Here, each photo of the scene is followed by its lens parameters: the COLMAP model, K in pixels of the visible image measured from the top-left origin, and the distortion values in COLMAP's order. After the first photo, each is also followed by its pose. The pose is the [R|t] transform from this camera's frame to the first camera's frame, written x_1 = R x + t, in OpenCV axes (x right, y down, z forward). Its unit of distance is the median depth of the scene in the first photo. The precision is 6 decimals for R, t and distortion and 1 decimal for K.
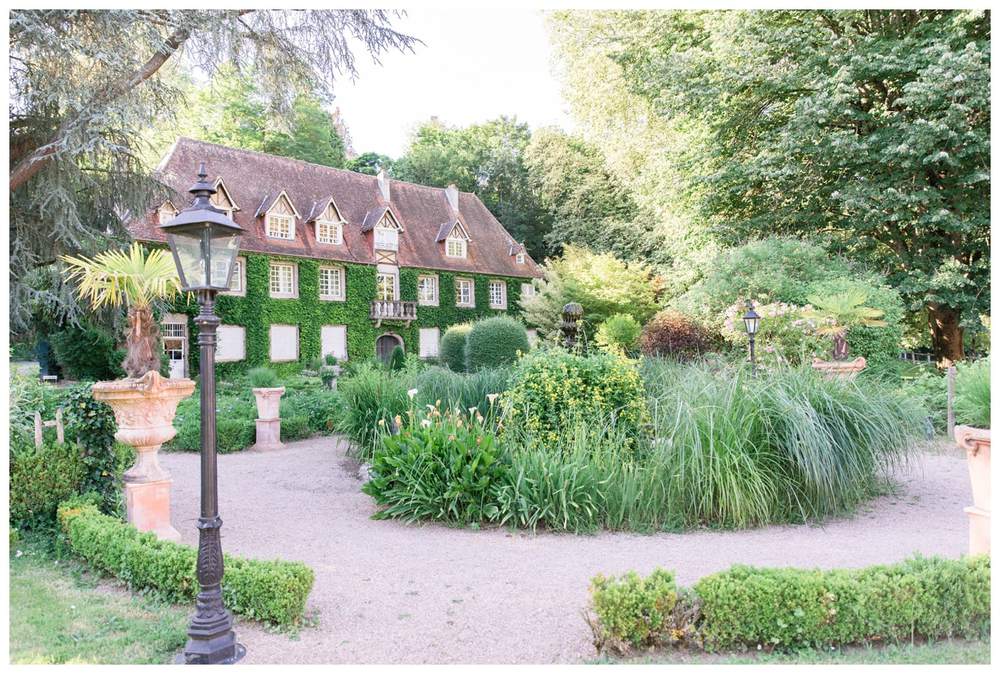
lens RADIAL K [[657.8, 0, 500.7], [0, 657.8, 334.2], [0, 0, 1]] dist [-0.014346, 0.001994]
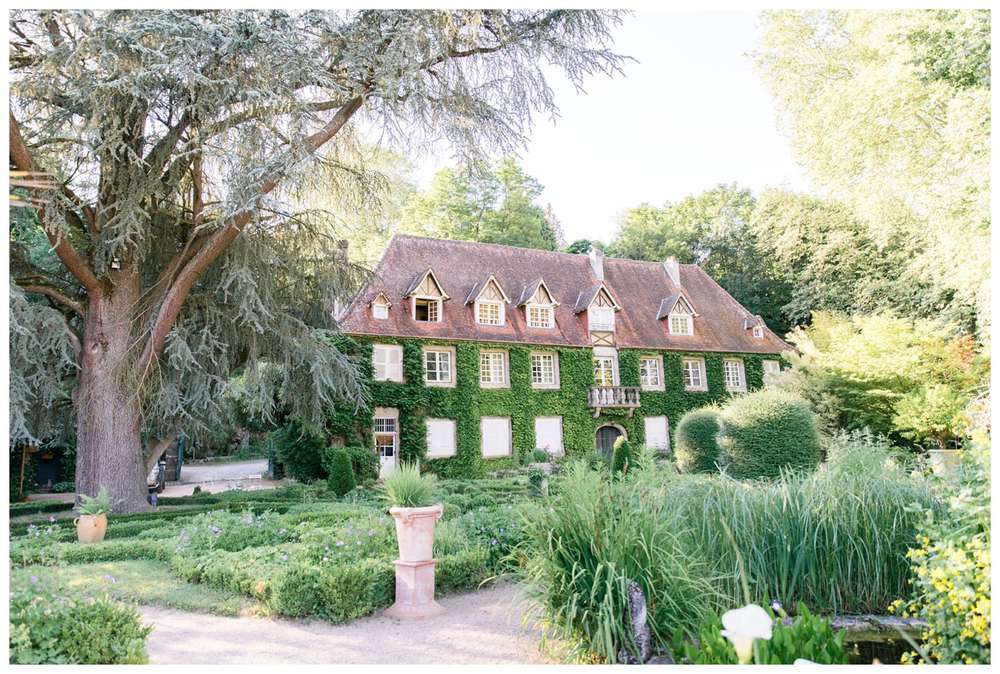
lens RADIAL K [[657.8, 0, 500.7], [0, 657.8, 334.2], [0, 0, 1]] dist [-0.014346, 0.001994]
pose [[0.945776, -0.067971, -0.317627, -0.019692], [0.022795, 0.989338, -0.143841, 0.003578], [0.324017, 0.128801, 0.937242, 0.110550]]
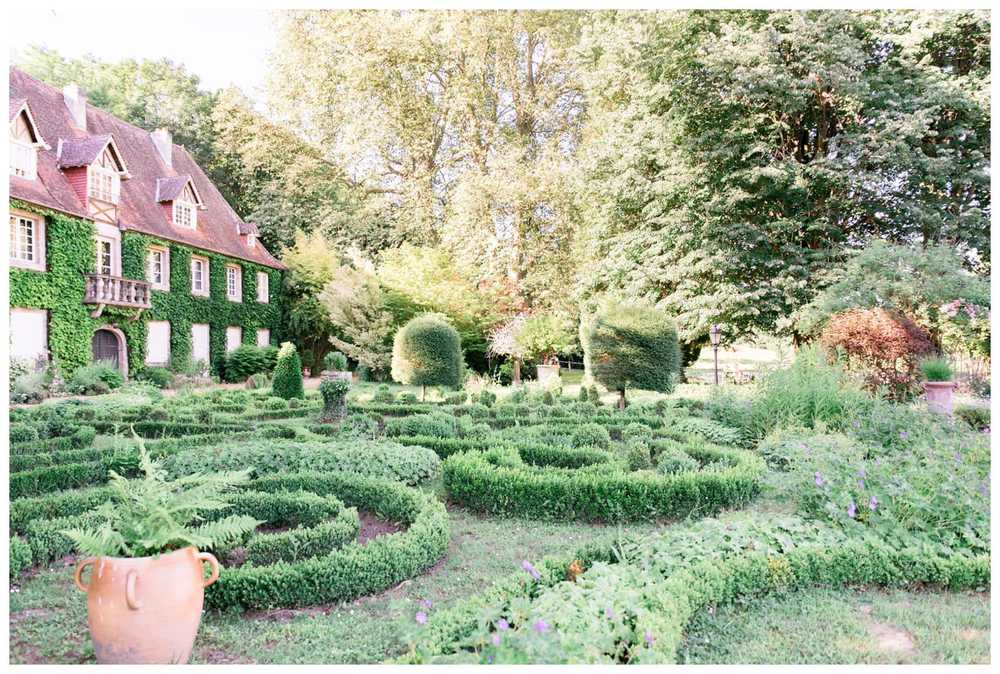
lens RADIAL K [[657.8, 0, 500.7], [0, 657.8, 334.2], [0, 0, 1]] dist [-0.014346, 0.001994]
pose [[0.770548, 0.033745, 0.636489, -0.291435], [-0.020998, 0.999399, -0.027565, 0.016615], [-0.637037, 0.007875, 0.770793, 0.244551]]
